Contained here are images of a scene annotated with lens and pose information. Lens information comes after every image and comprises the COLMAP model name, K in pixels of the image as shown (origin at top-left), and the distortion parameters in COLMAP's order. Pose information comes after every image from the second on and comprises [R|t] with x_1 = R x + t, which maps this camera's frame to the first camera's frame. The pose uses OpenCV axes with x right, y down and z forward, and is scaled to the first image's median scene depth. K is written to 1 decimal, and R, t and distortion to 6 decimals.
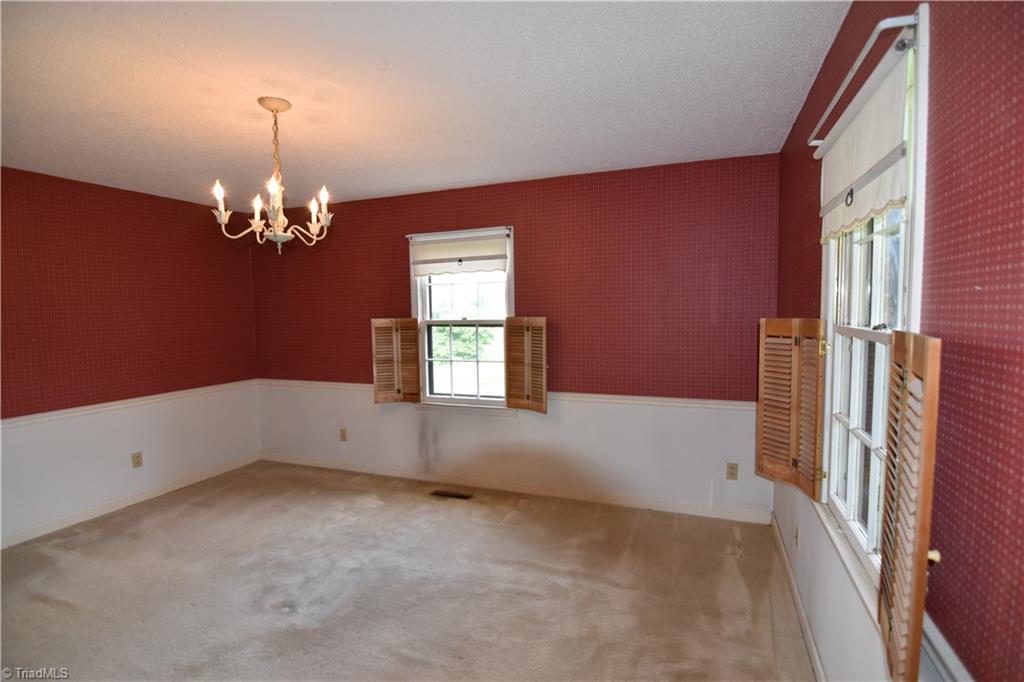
lens RADIAL K [[500.1, 0, 516.2], [0, 500.1, 341.6], [0, 0, 1]] dist [-0.010214, -0.003153]
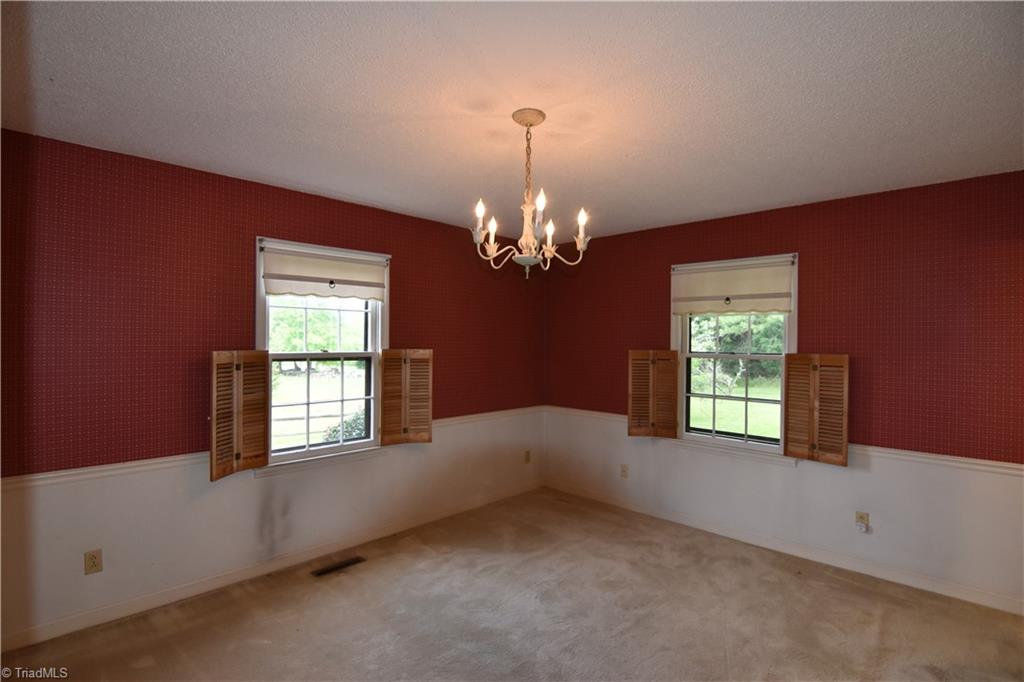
lens RADIAL K [[500.1, 0, 519.0], [0, 500.1, 343.8], [0, 0, 1]] dist [-0.010214, -0.003153]
pose [[0.378751, 0.013139, 0.925405, -0.786089], [0.045587, 0.998421, -0.032834, -0.016585], [-0.924375, 0.054622, 0.377554, 0.403349]]
